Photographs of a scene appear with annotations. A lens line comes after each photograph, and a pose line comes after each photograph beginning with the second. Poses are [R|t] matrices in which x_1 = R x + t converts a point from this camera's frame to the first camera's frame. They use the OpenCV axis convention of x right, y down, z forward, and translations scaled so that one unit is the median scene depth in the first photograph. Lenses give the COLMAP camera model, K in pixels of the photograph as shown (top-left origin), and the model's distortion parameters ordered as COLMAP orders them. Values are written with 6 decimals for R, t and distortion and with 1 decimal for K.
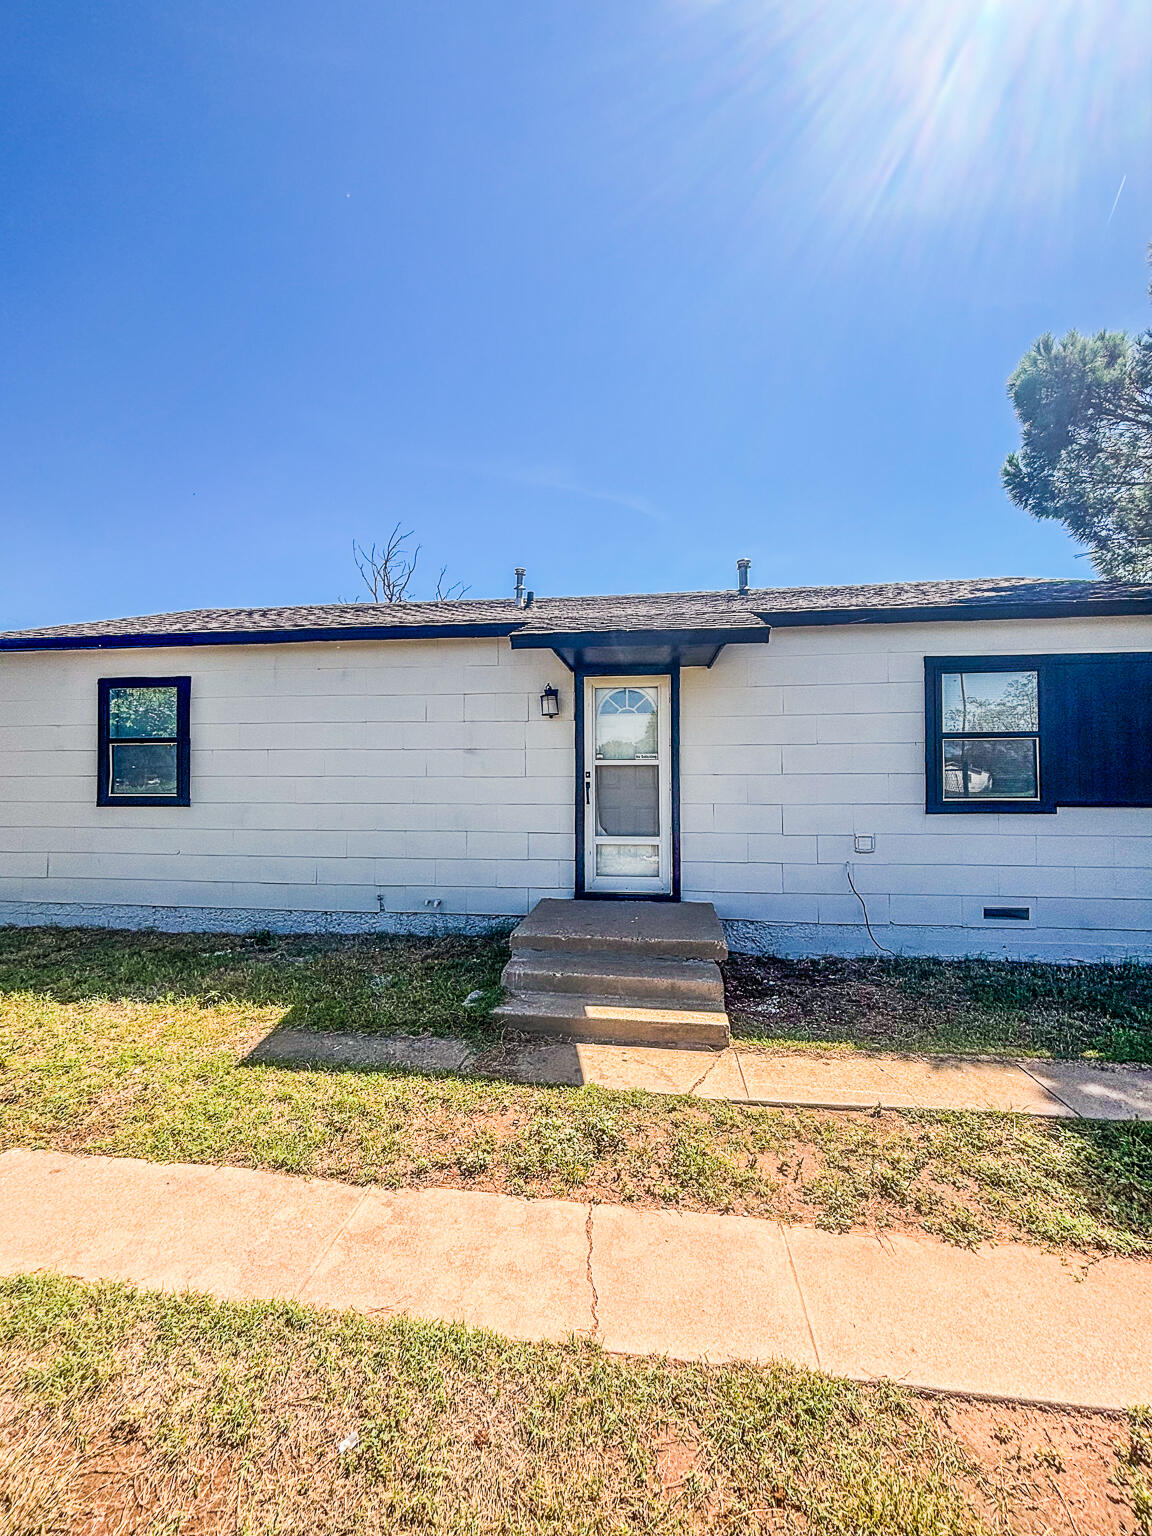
lens RADIAL K [[623.7, 0, 574.0], [0, 623.7, 760.6], [0, 0, 1]] dist [0.000061, 0.000494]
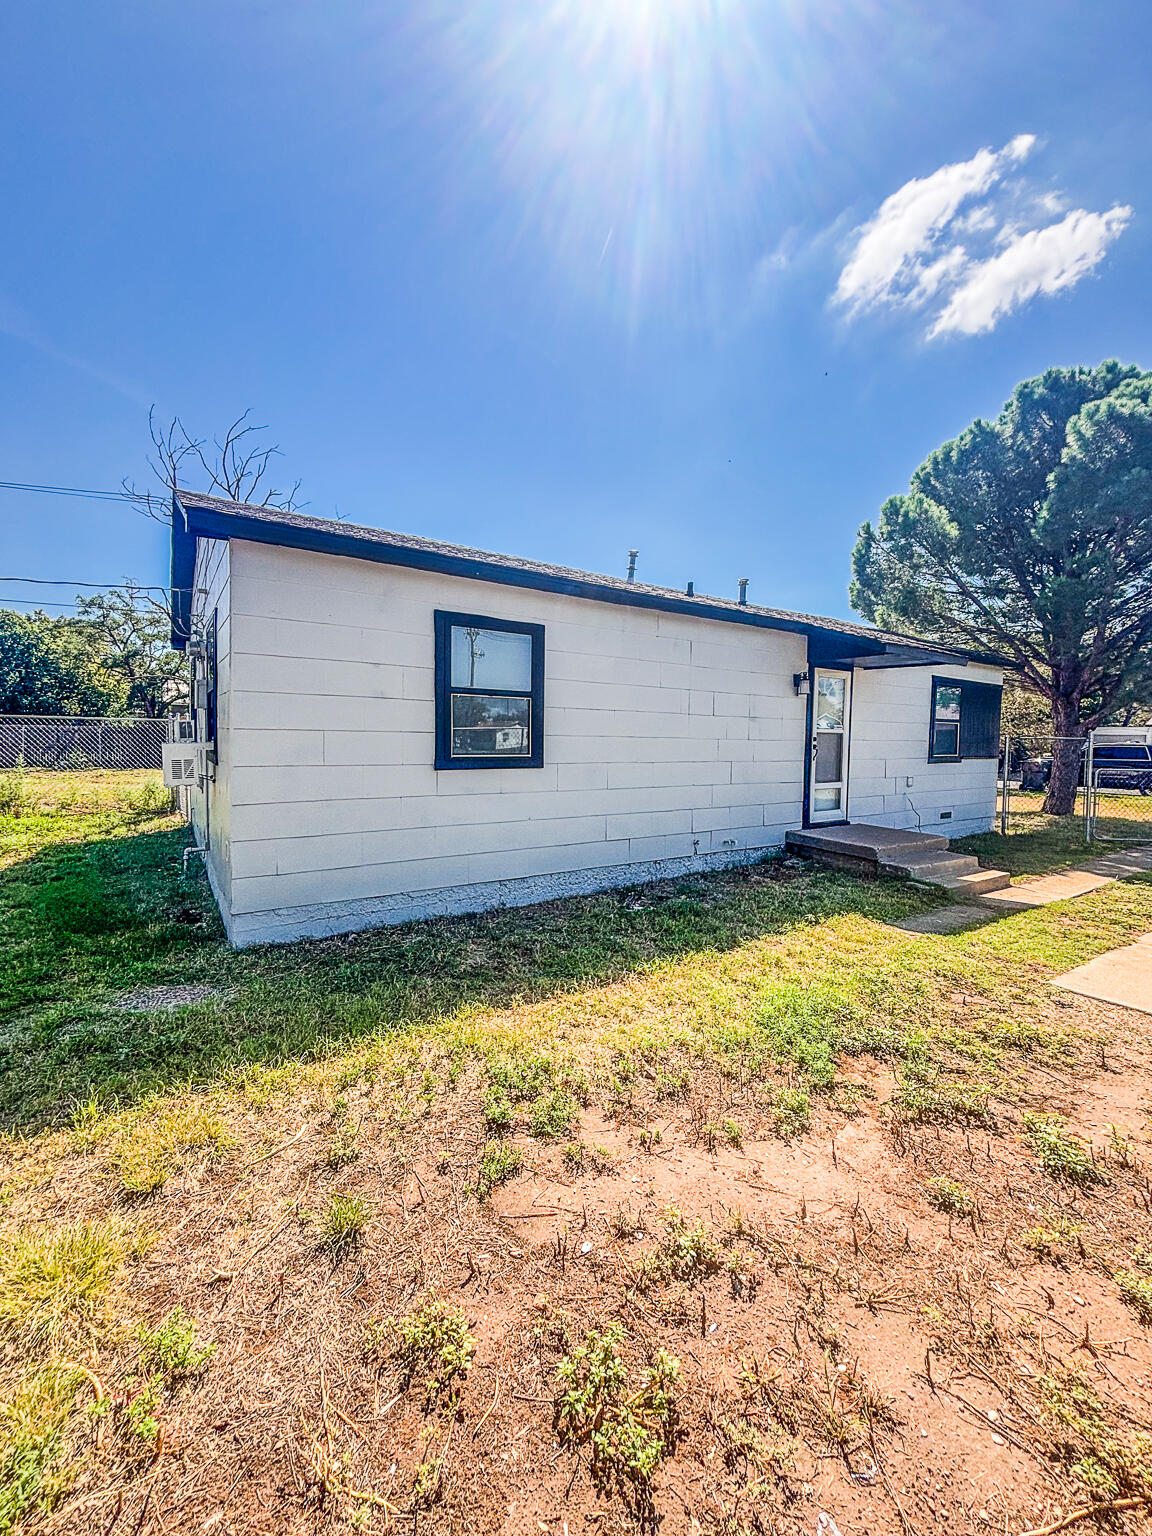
lens RADIAL K [[623.7, 0, 579.8], [0, 623.7, 760.2], [0, 0, 1]] dist [0.000061, 0.000494]
pose [[0.749240, -0.010357, 0.662218, -1.309311], [-0.030378, 0.998288, 0.049982, 0.015608], [-0.661602, -0.057565, 0.747642, 0.304928]]
